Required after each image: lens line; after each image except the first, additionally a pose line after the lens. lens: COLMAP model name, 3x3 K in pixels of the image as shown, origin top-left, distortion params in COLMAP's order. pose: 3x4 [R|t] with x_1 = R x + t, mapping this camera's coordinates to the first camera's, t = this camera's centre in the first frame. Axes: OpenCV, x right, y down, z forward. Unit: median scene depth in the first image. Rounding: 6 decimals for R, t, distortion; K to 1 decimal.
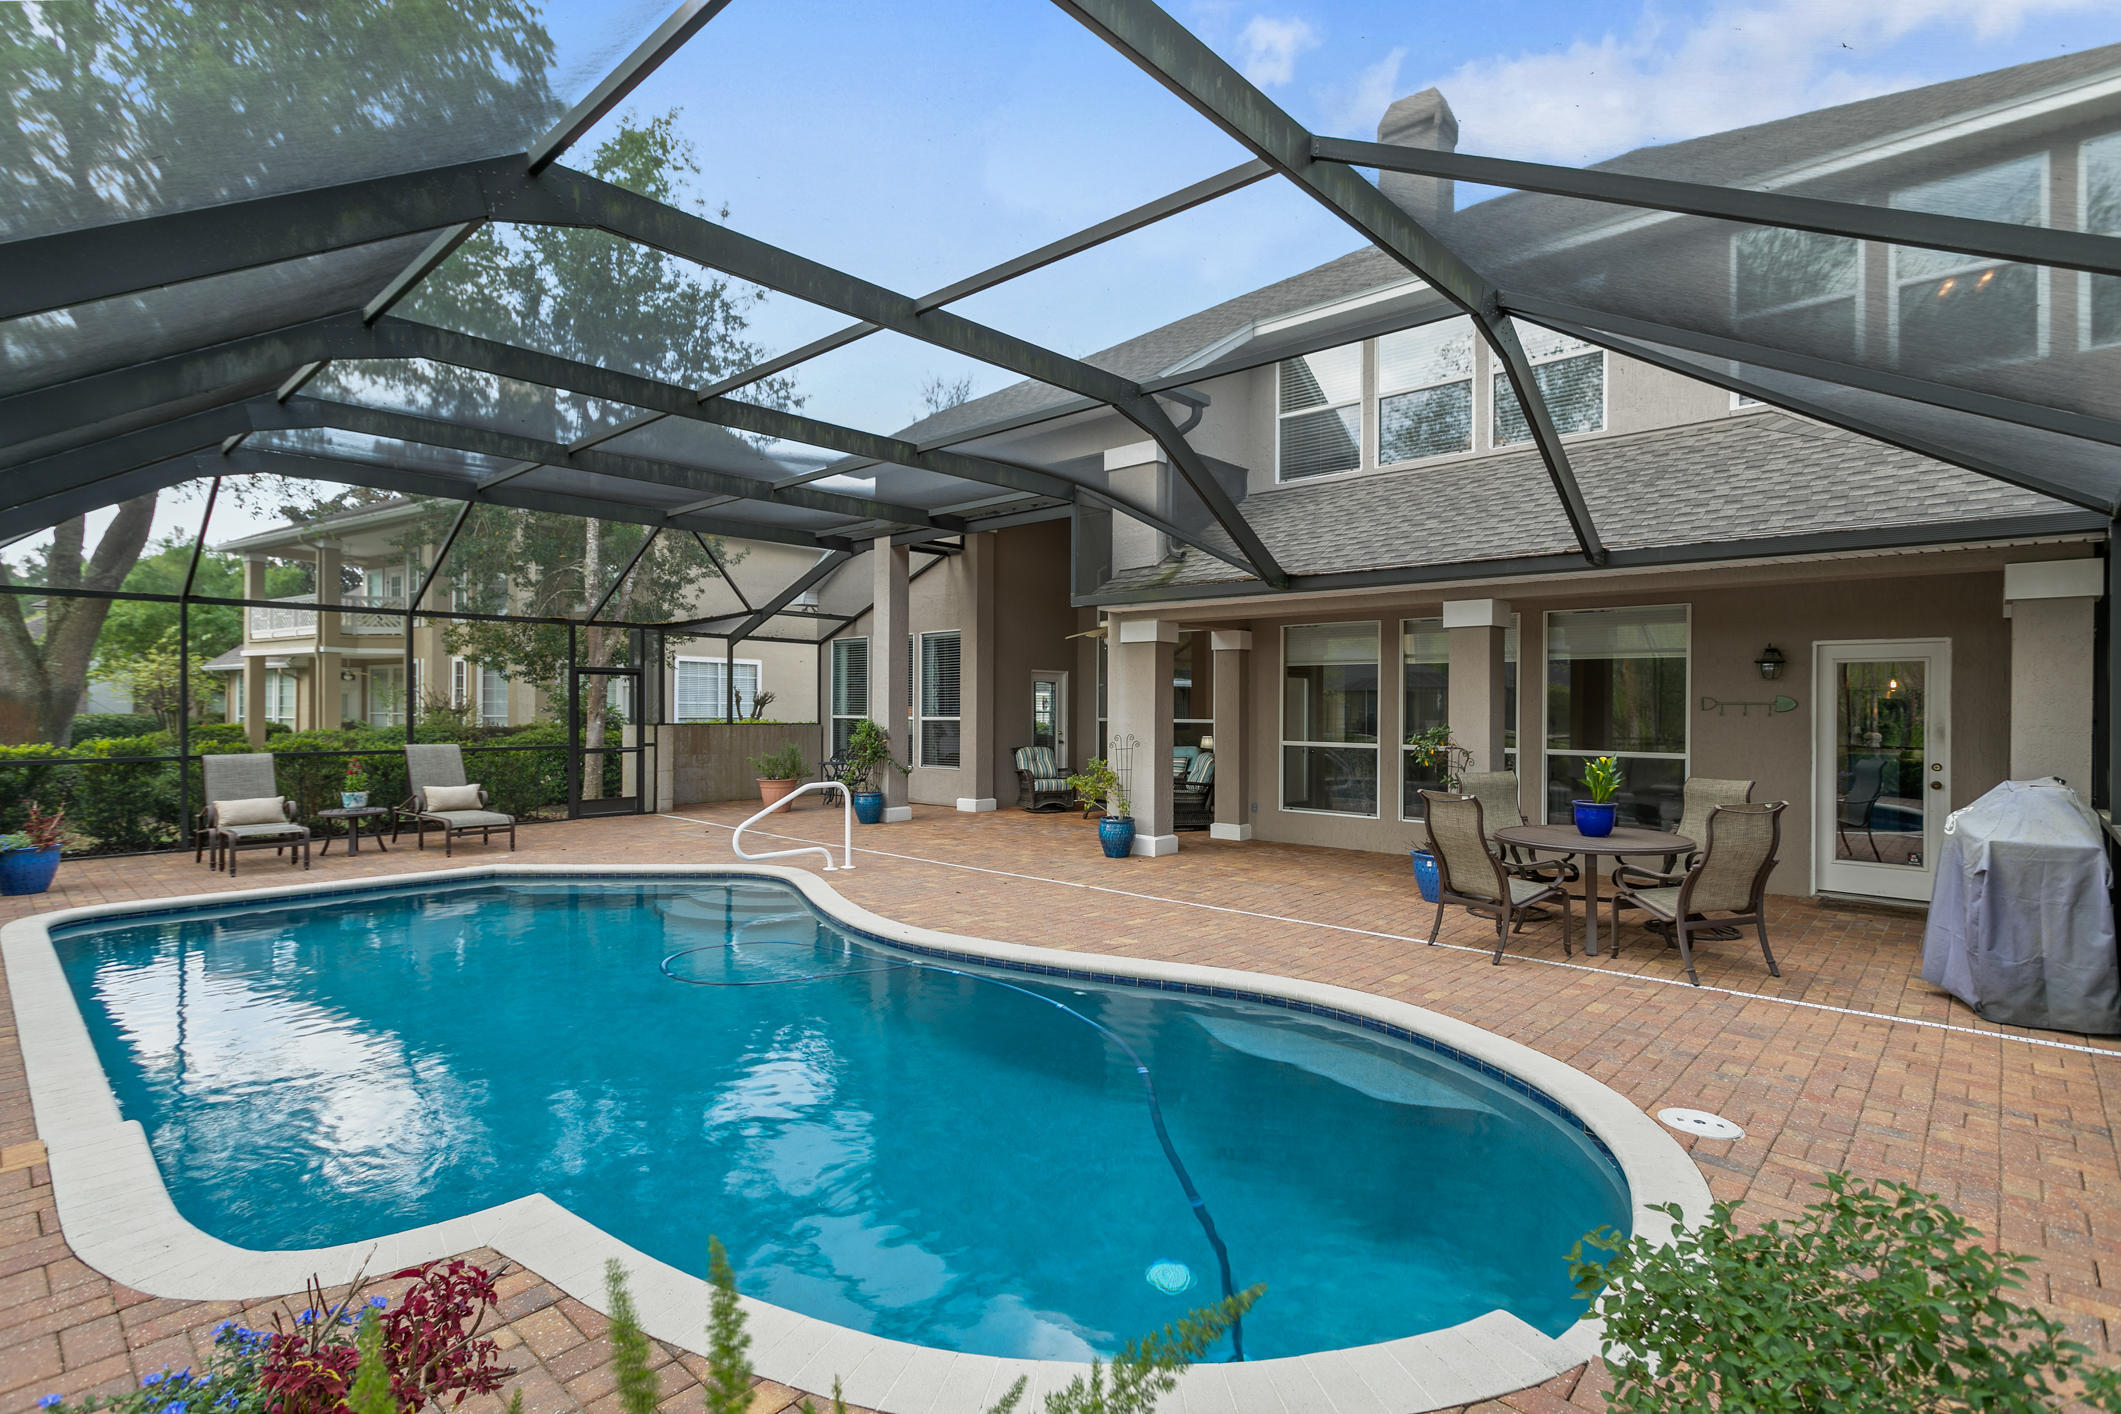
lens RADIAL K [[1021.5, 0, 1041.2], [0, 1021.5, 694.5], [0, 0, 1]] dist [0.001442, 0.000248]
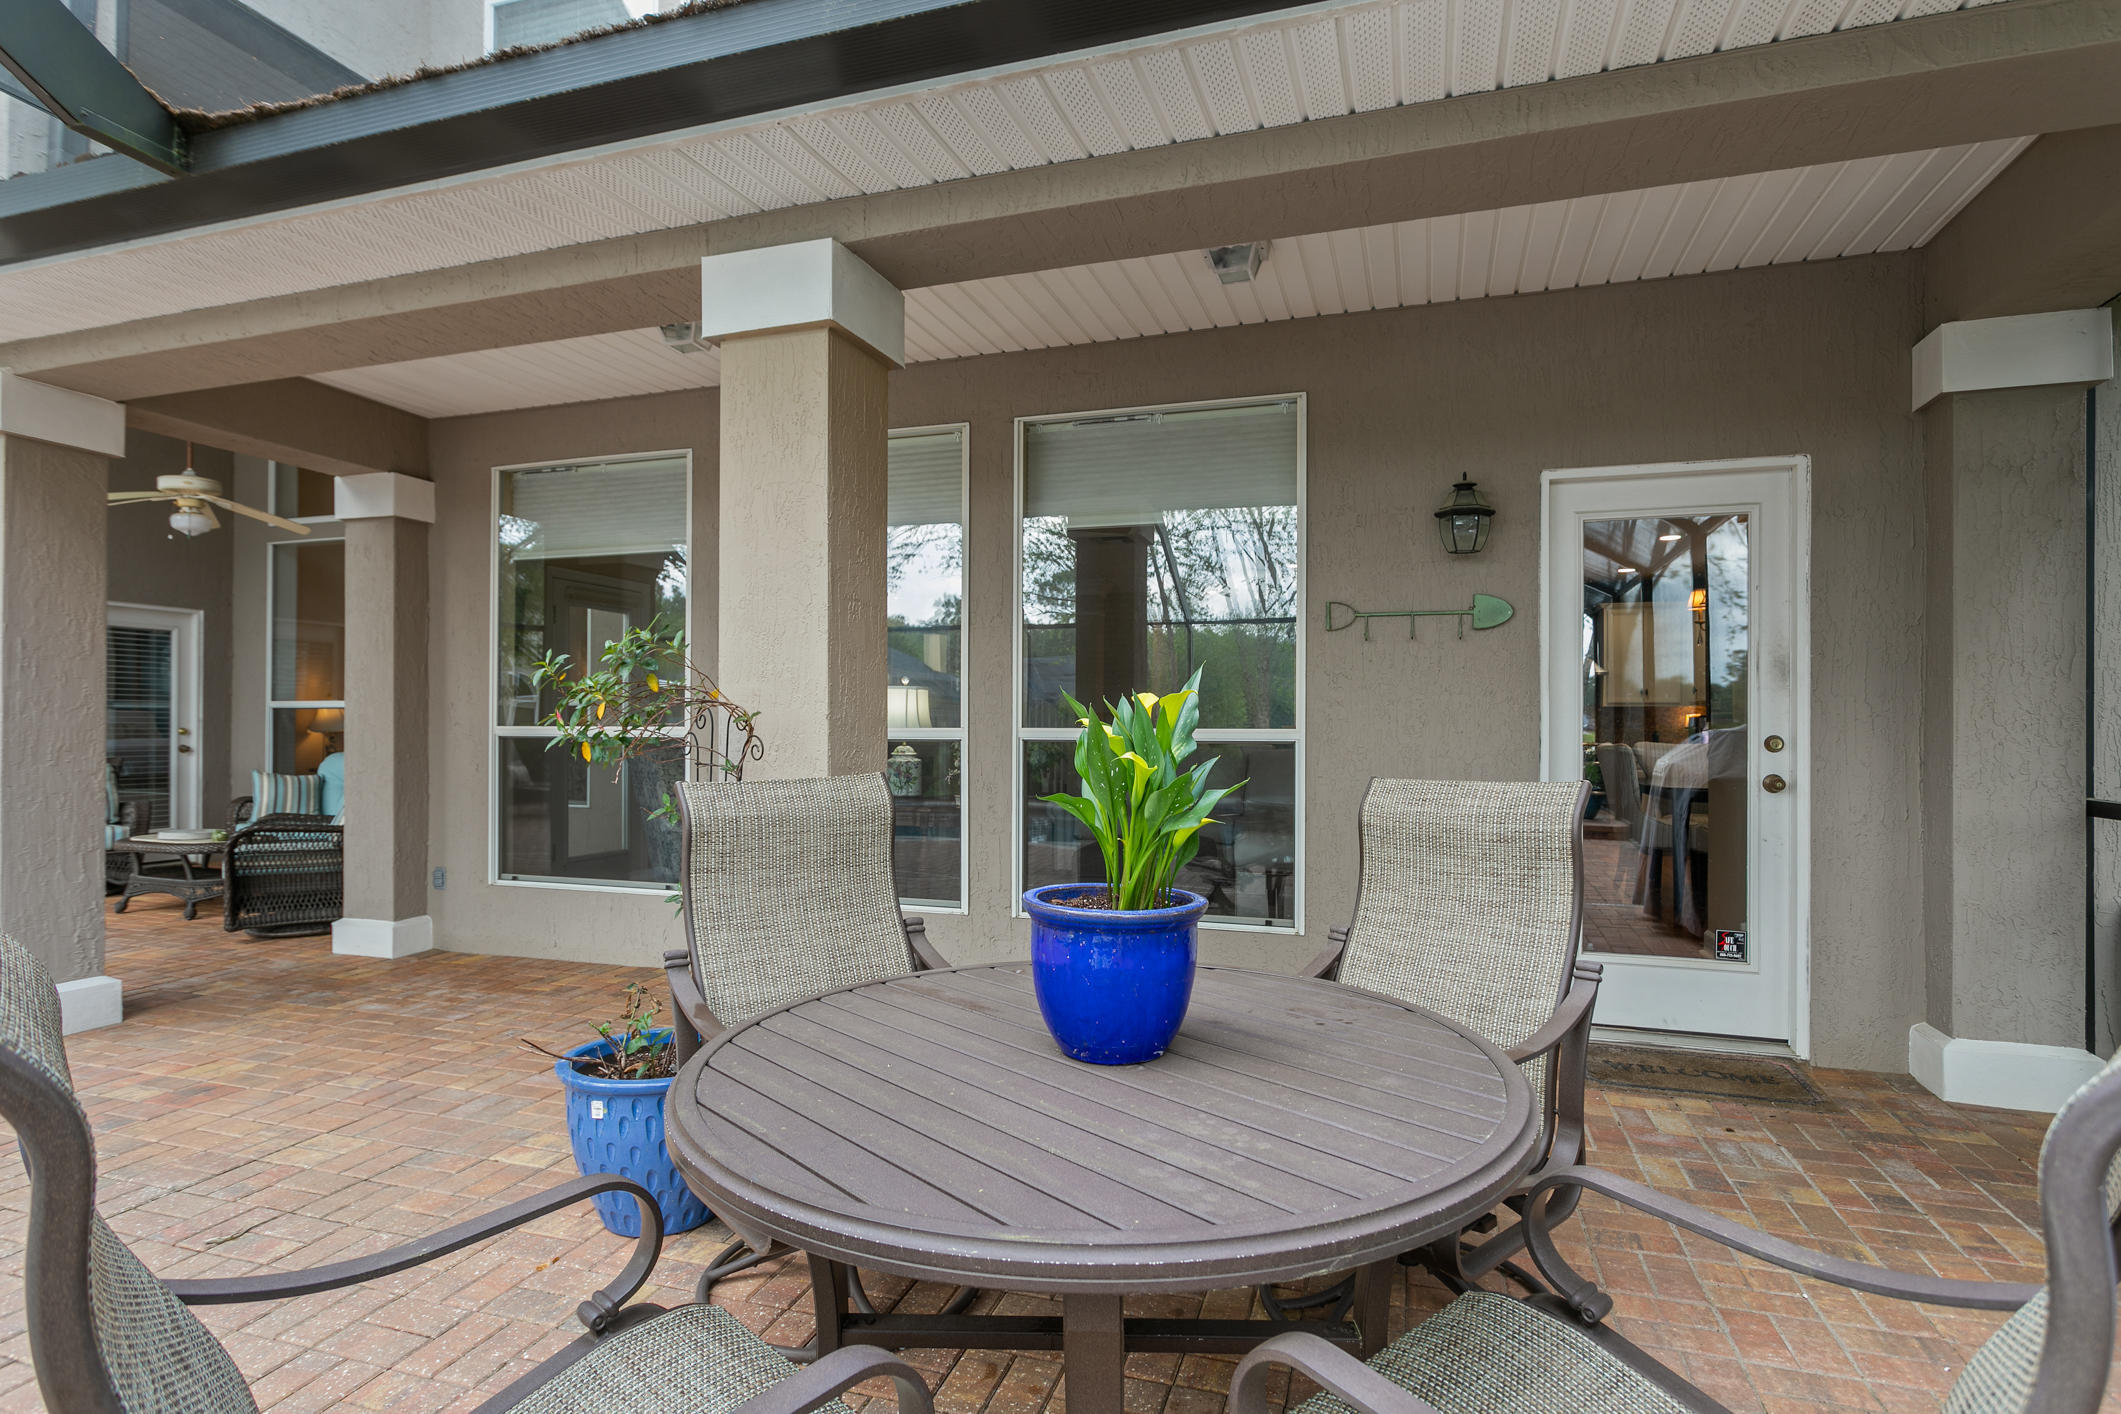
lens RADIAL K [[1099.5, 0, 1052.9], [0, 1099.5, 710.6], [0, 0, 1]] dist [-0.001976, 0.000823]
pose [[0.907993, 0.002370, 0.418978, 0.272249], [-0.001478, 0.999996, -0.002455, 0.041852], [-0.418982, 0.001610, 0.907993, 0.497199]]
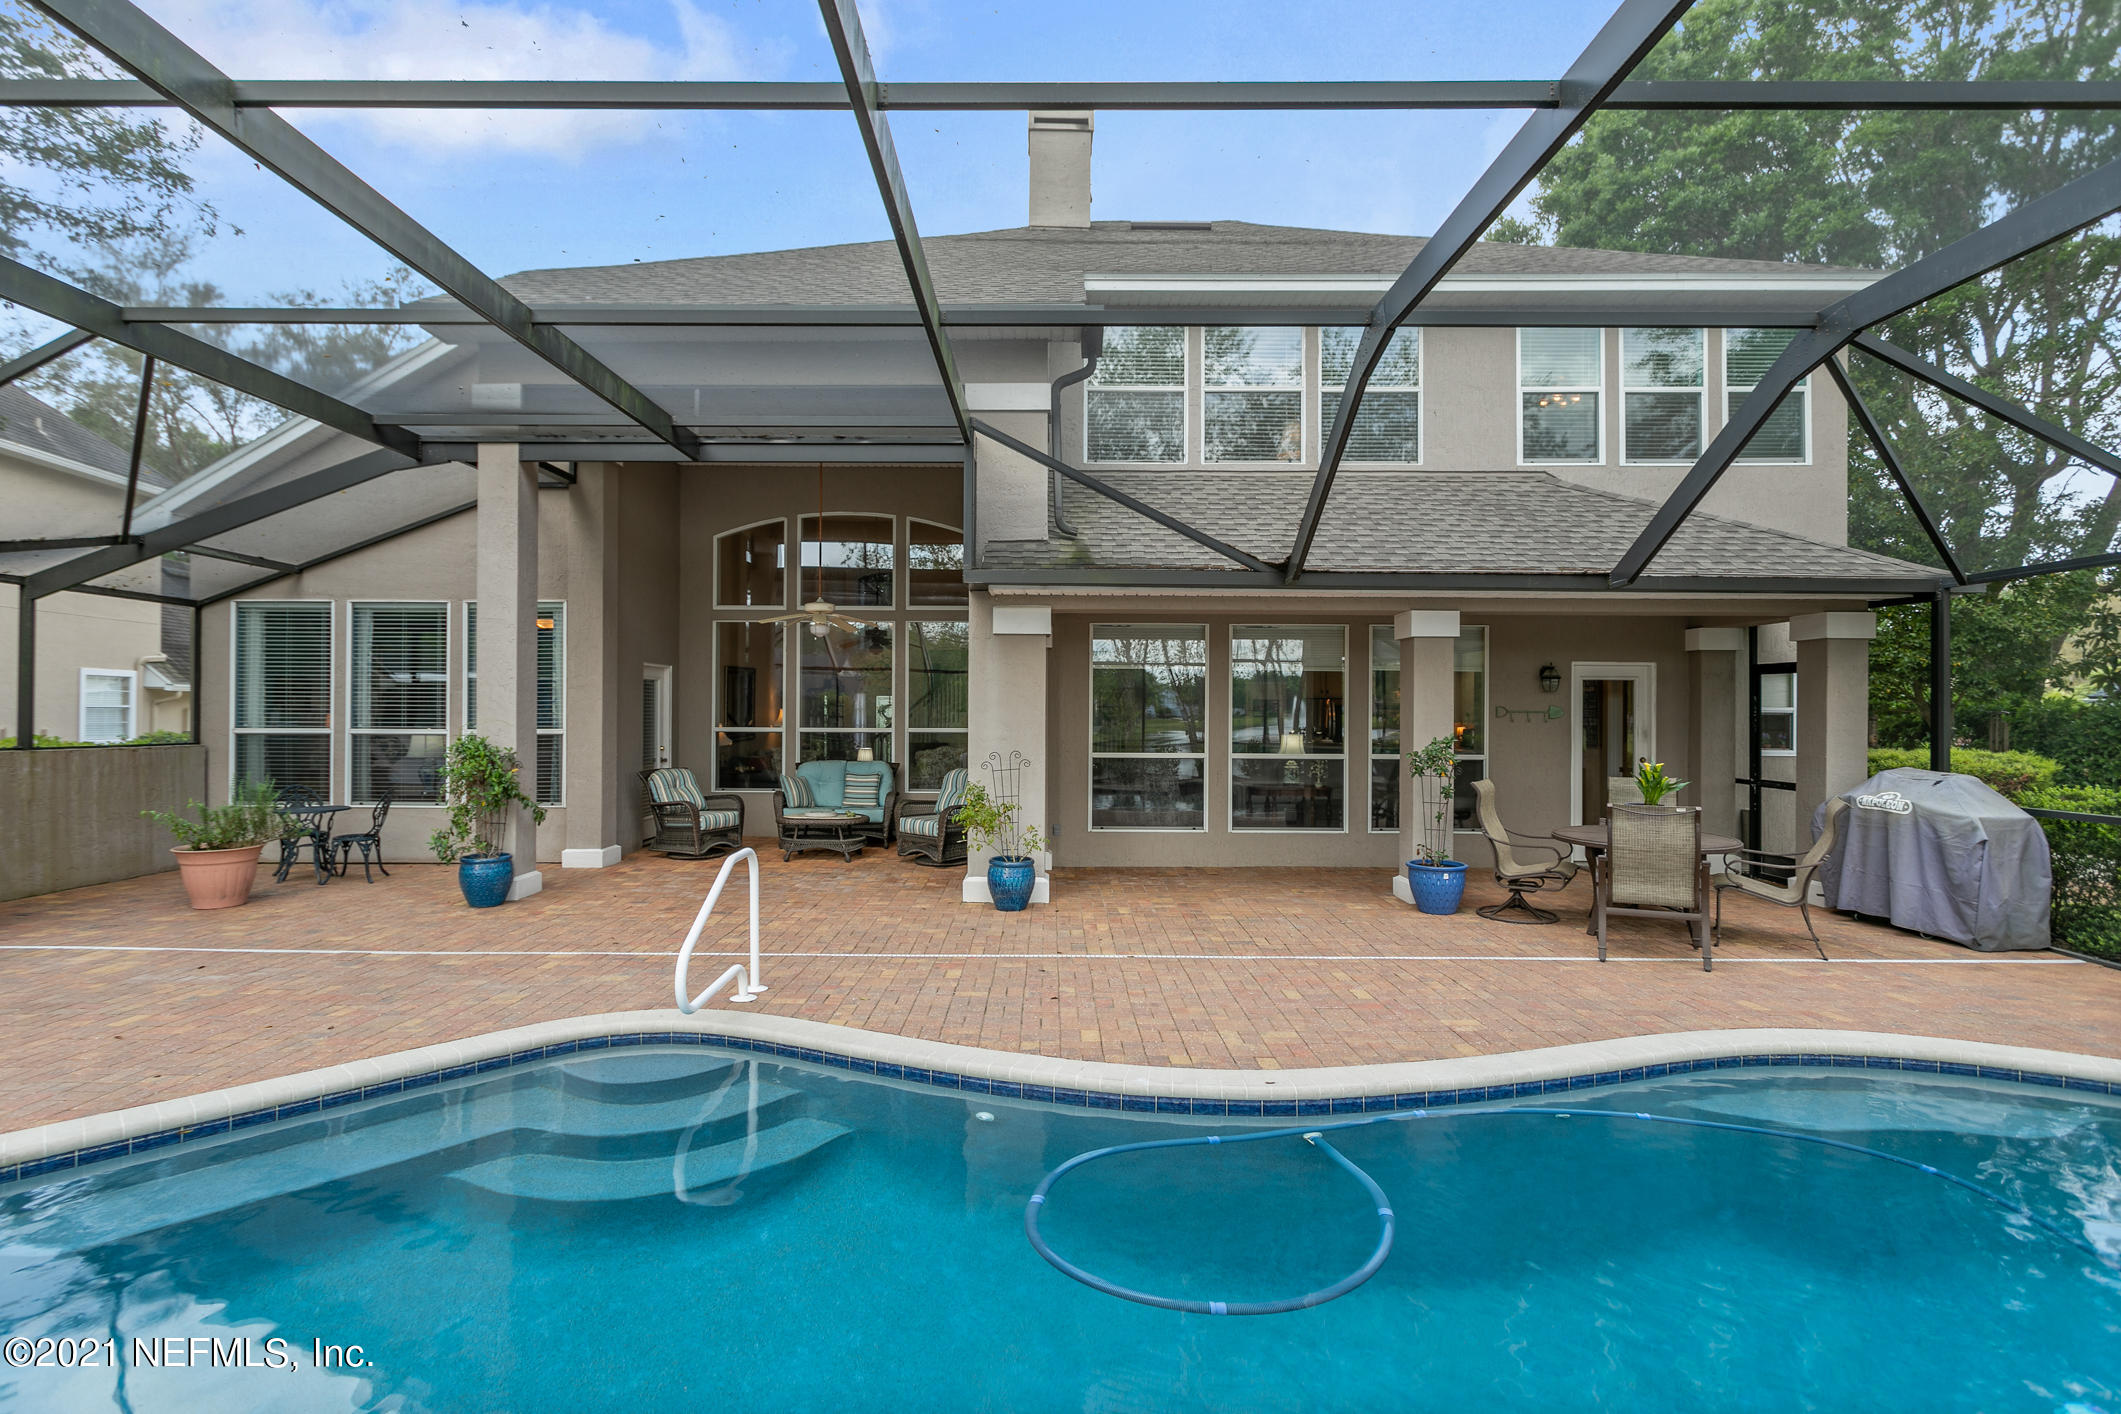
lens RADIAL K [[1021.5, 0, 1041.2], [0, 1021.5, 694.5], [0, 0, 1]] dist [0.001442, 0.000248]
pose [[0.736829, 0.008565, 0.676025, -0.424520], [-0.008346, 0.999959, -0.003572, -0.001819], [-0.676028, -0.003010, 0.736870, 0.398807]]
